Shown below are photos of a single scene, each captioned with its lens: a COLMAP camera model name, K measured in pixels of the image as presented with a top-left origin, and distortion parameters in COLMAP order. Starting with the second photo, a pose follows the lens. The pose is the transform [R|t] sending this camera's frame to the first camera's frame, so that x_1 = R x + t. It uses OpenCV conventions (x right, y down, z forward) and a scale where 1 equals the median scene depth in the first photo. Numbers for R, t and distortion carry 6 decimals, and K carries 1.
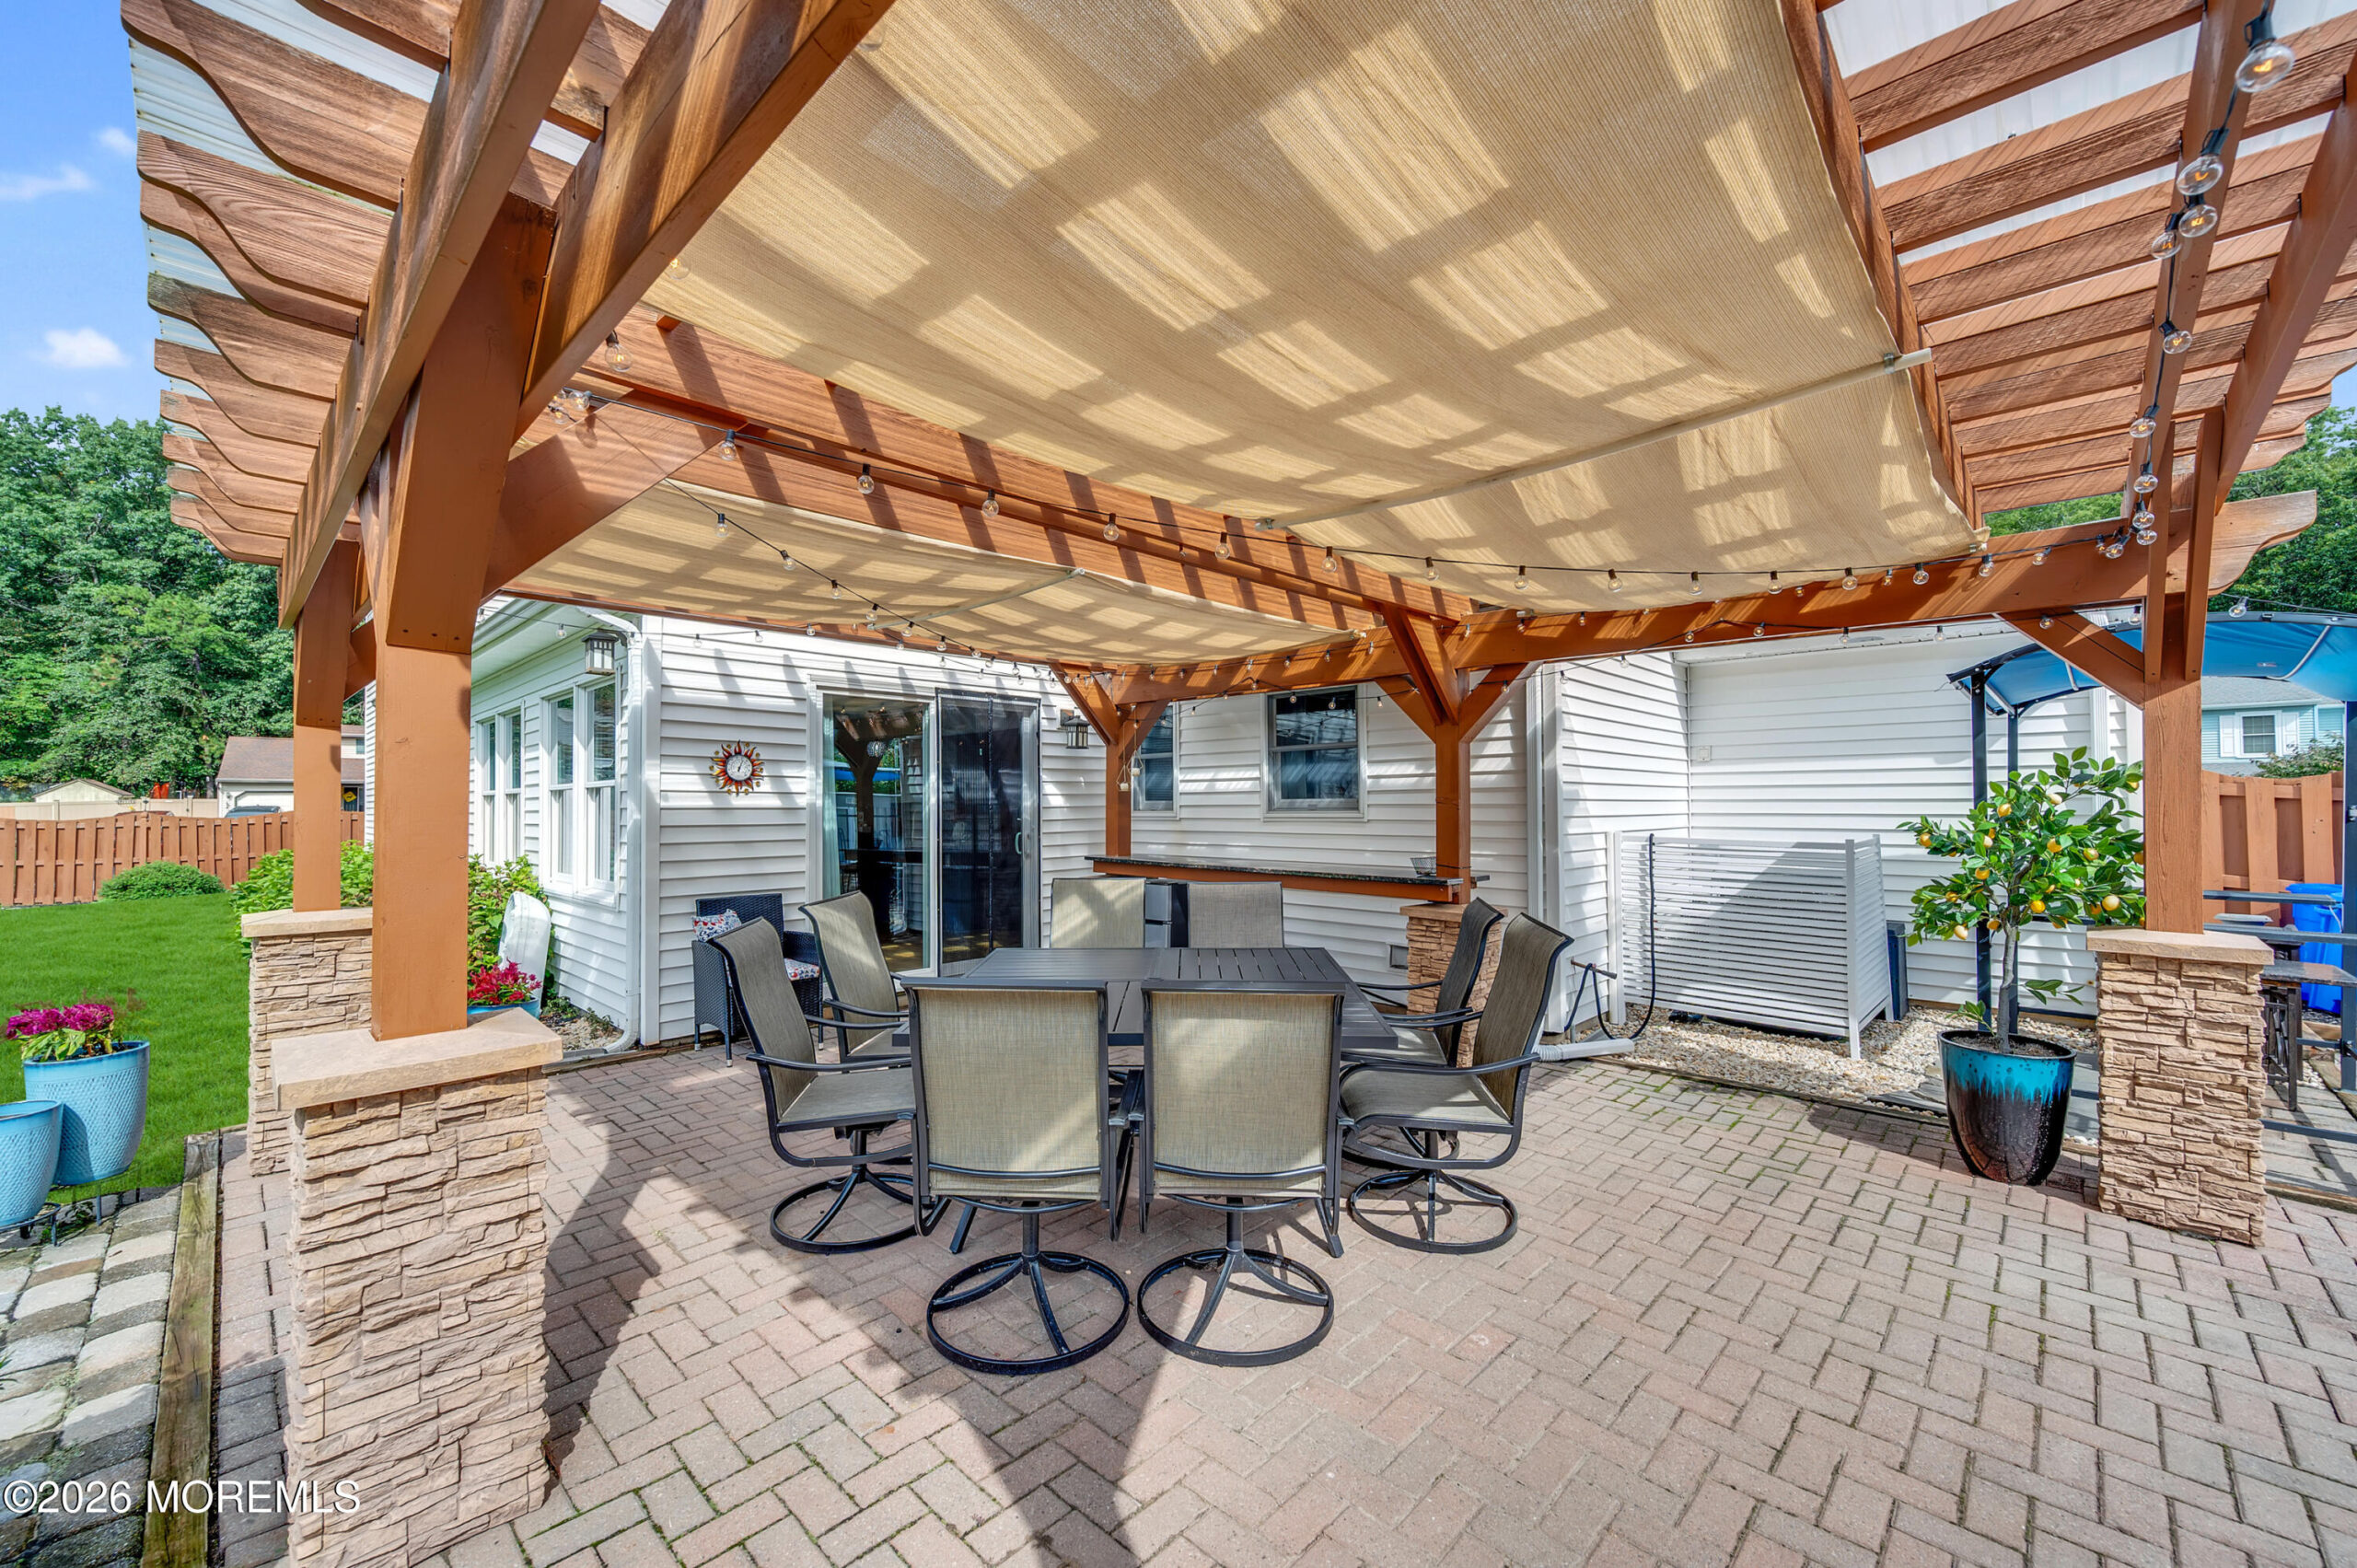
lens RADIAL K [[940.8, 0, 1178.5], [0, 940.8, 784.0], [0, 0, 1]] dist [0.001382, 0.000061]
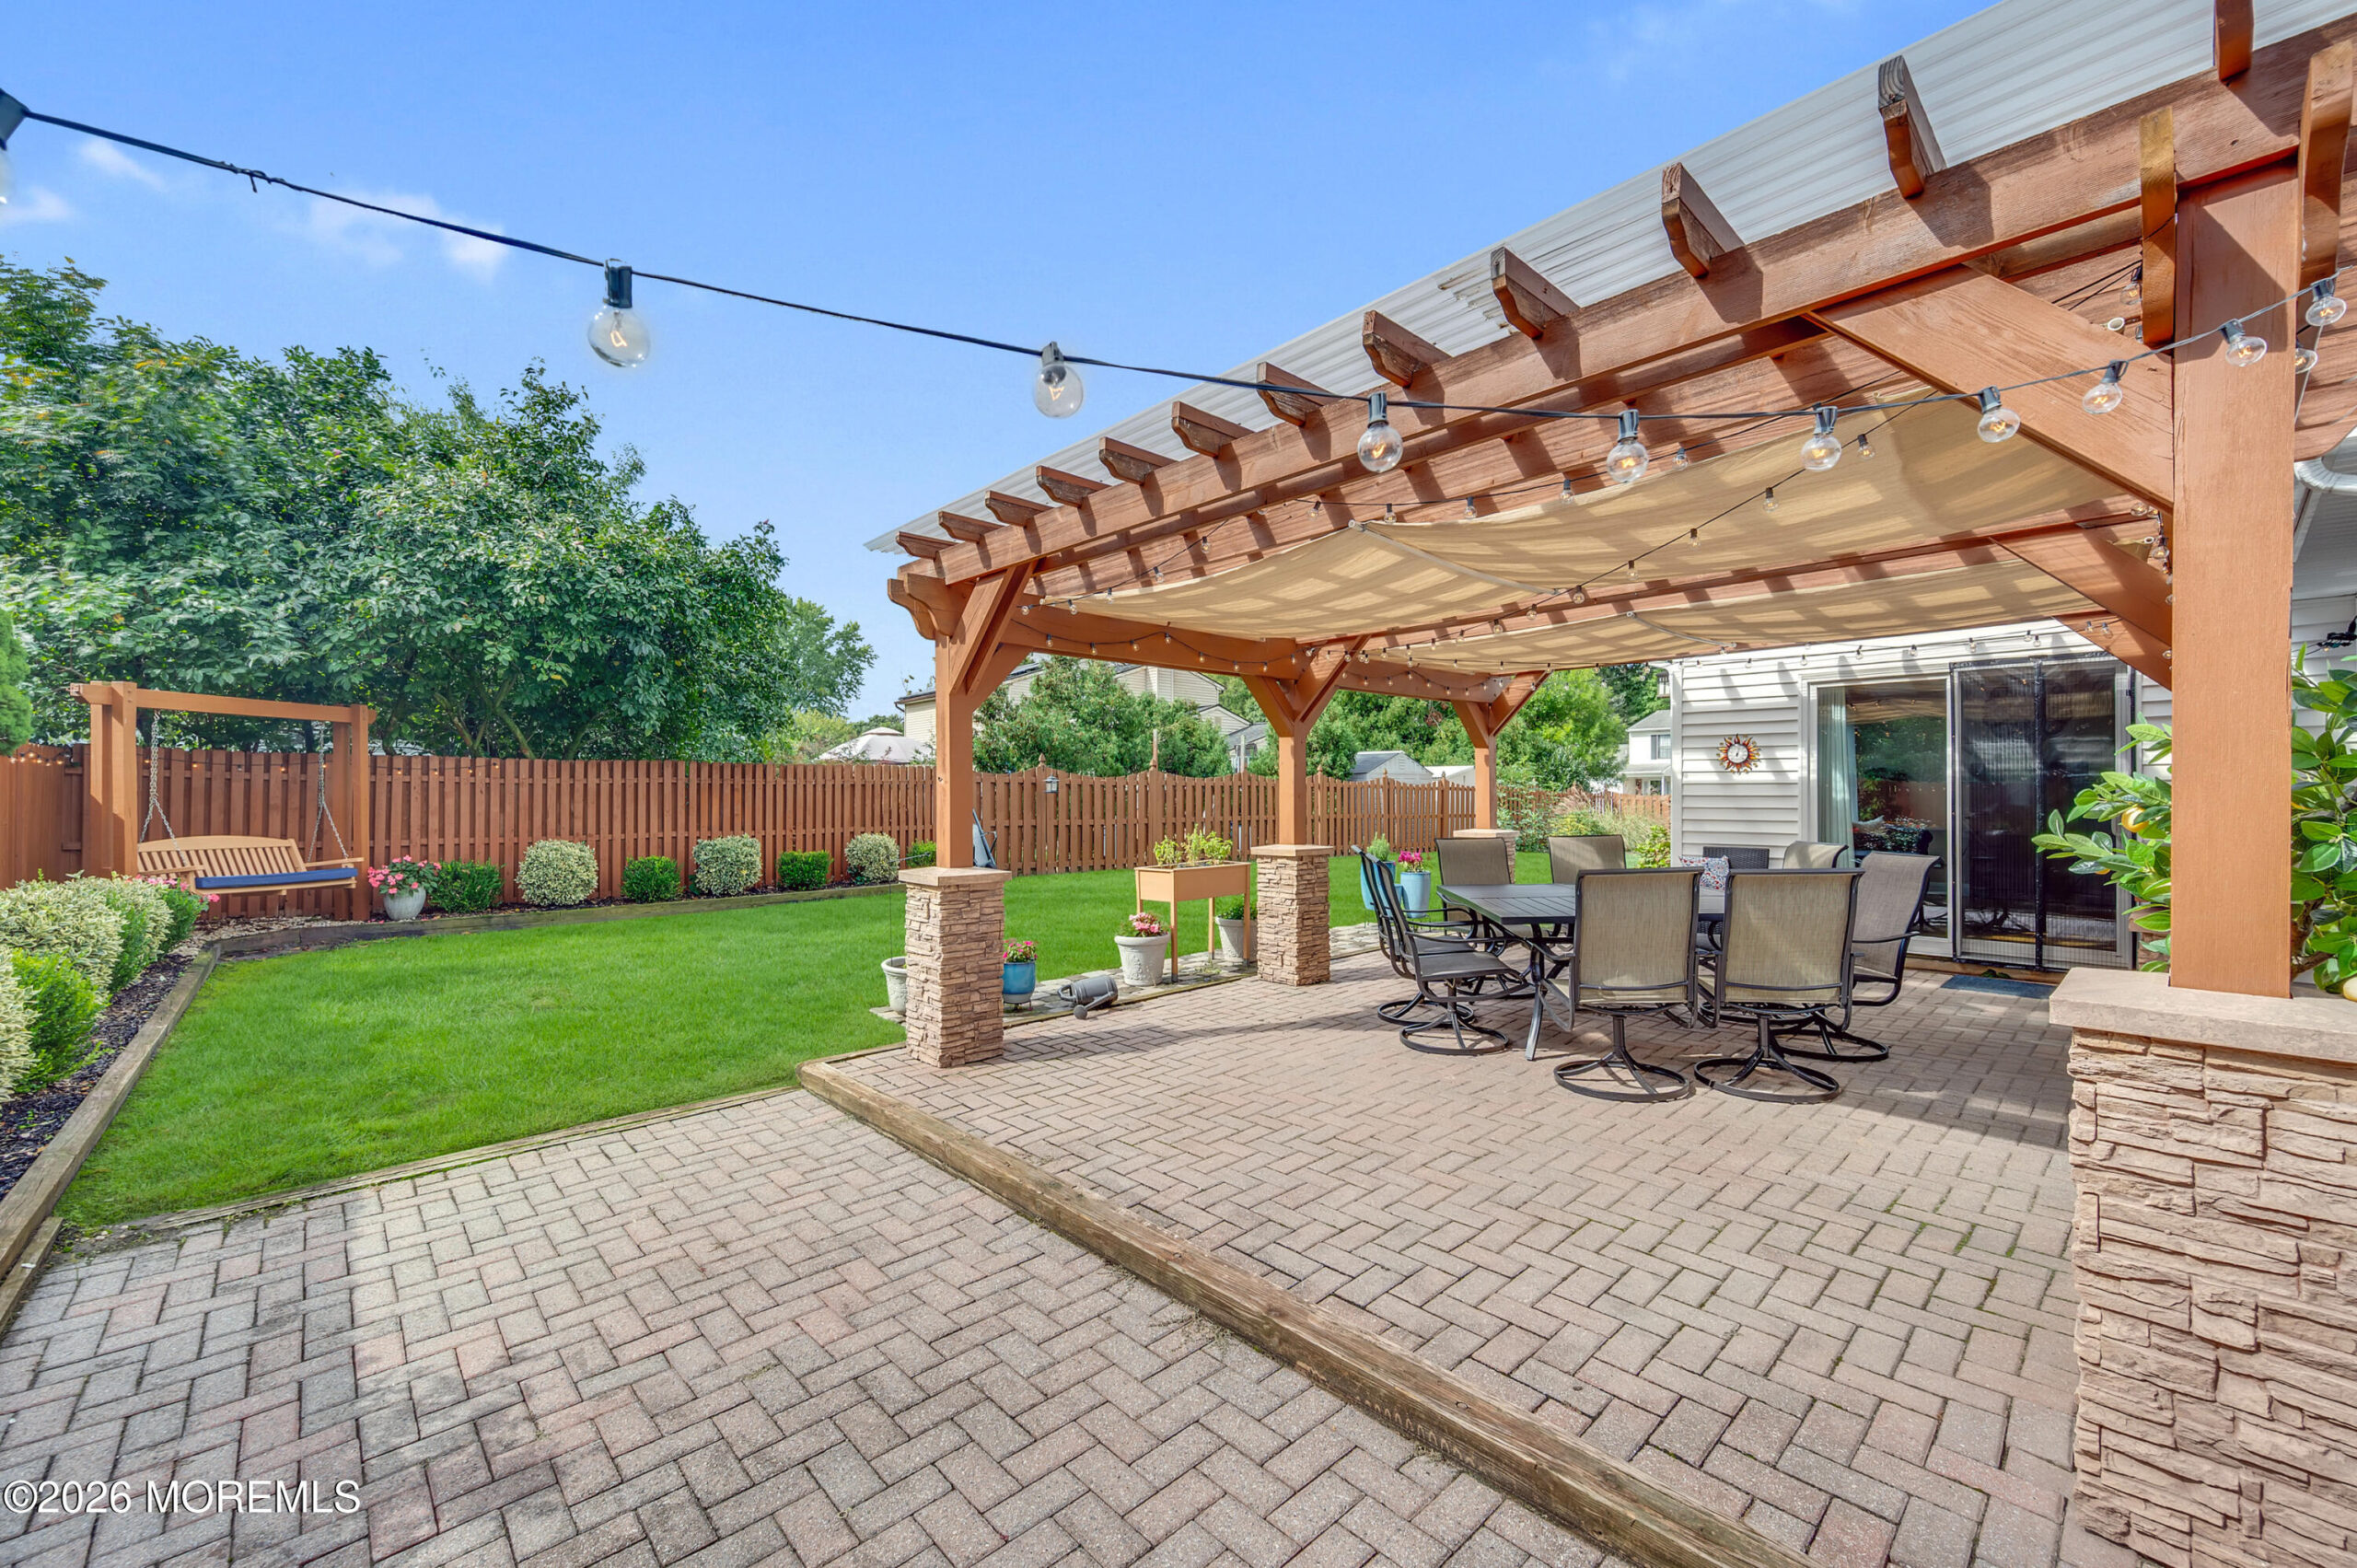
lens RADIAL K [[926.4, 0, 1170.3], [0, 926.4, 785.7], [0, 0, 1]] dist [-0.000209, -0.000305]
pose [[-0.053532, -0.006673, -0.998544, 0.748525], [0.023523, 0.999692, -0.007942, 0.016771], [0.998289, -0.023914, -0.053358, 0.204866]]
